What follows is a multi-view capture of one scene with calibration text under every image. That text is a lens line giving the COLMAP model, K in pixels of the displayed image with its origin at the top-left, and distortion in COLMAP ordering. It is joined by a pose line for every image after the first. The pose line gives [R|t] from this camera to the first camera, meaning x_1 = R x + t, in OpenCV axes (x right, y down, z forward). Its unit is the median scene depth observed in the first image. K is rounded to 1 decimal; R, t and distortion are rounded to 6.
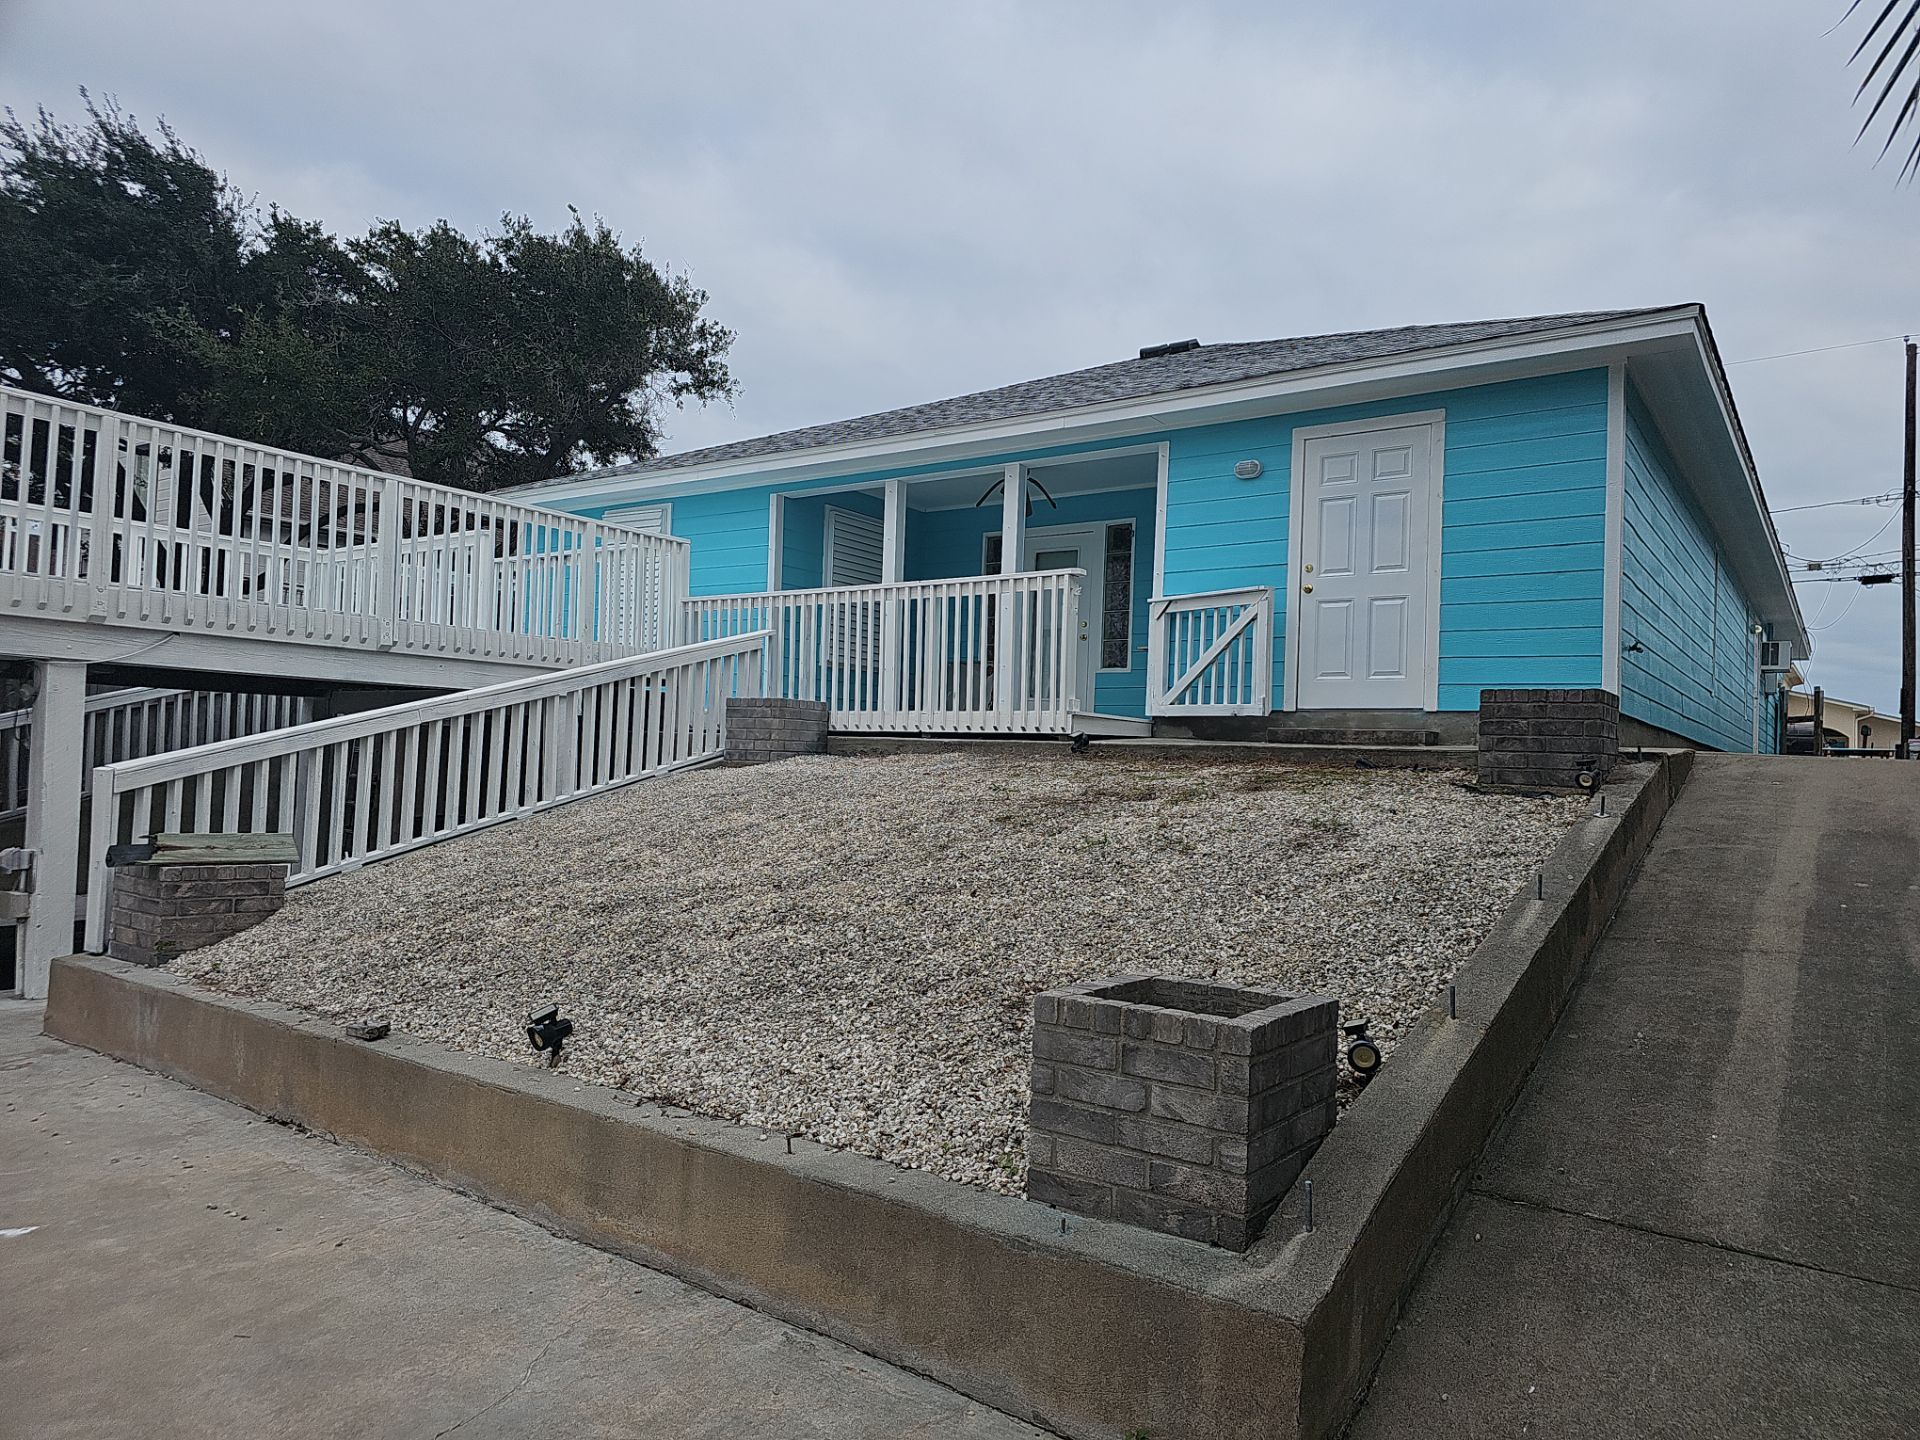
lens RADIAL K [[1231.4, 0, 977.4], [0, 1231.4, 714.5], [0, 0, 1]] dist [0.053017, -0.036700]
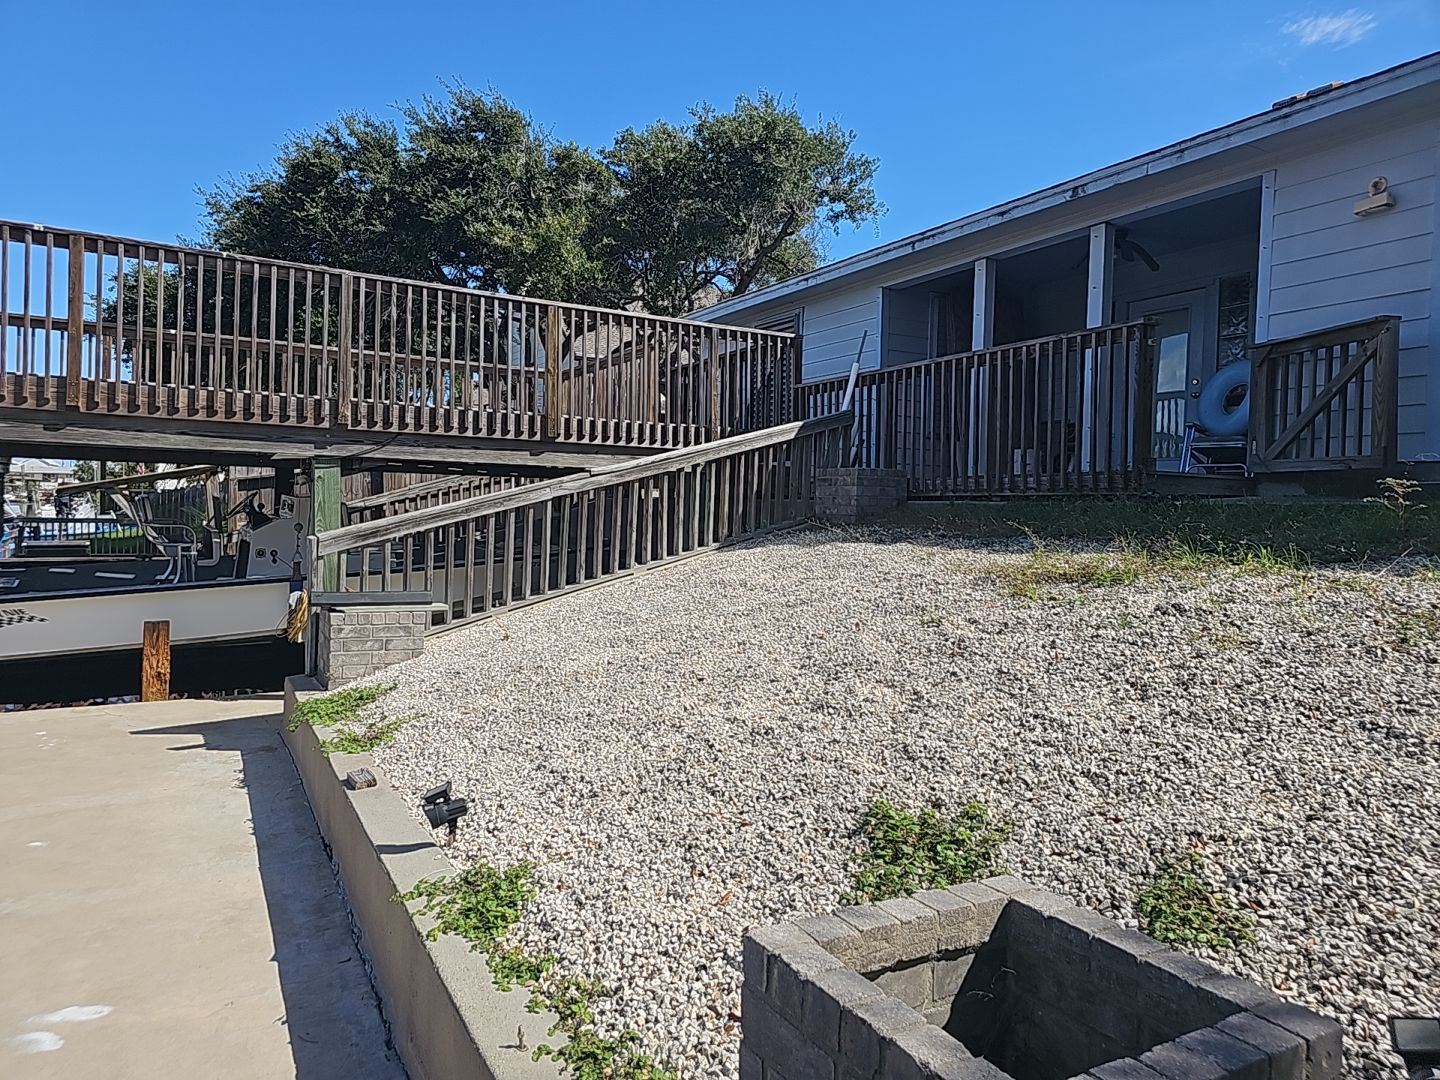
lens RADIAL K [[923.7, 0, 706.2], [0, 923.7, 524.7], [0, 0, 1]] dist [0.067586, -0.056036]
pose [[0.900132, -0.008927, -0.435527, 0.041484], [0.028757, 0.998827, 0.038961, 0.001043], [0.434668, -0.047595, 0.899332, 0.103503]]
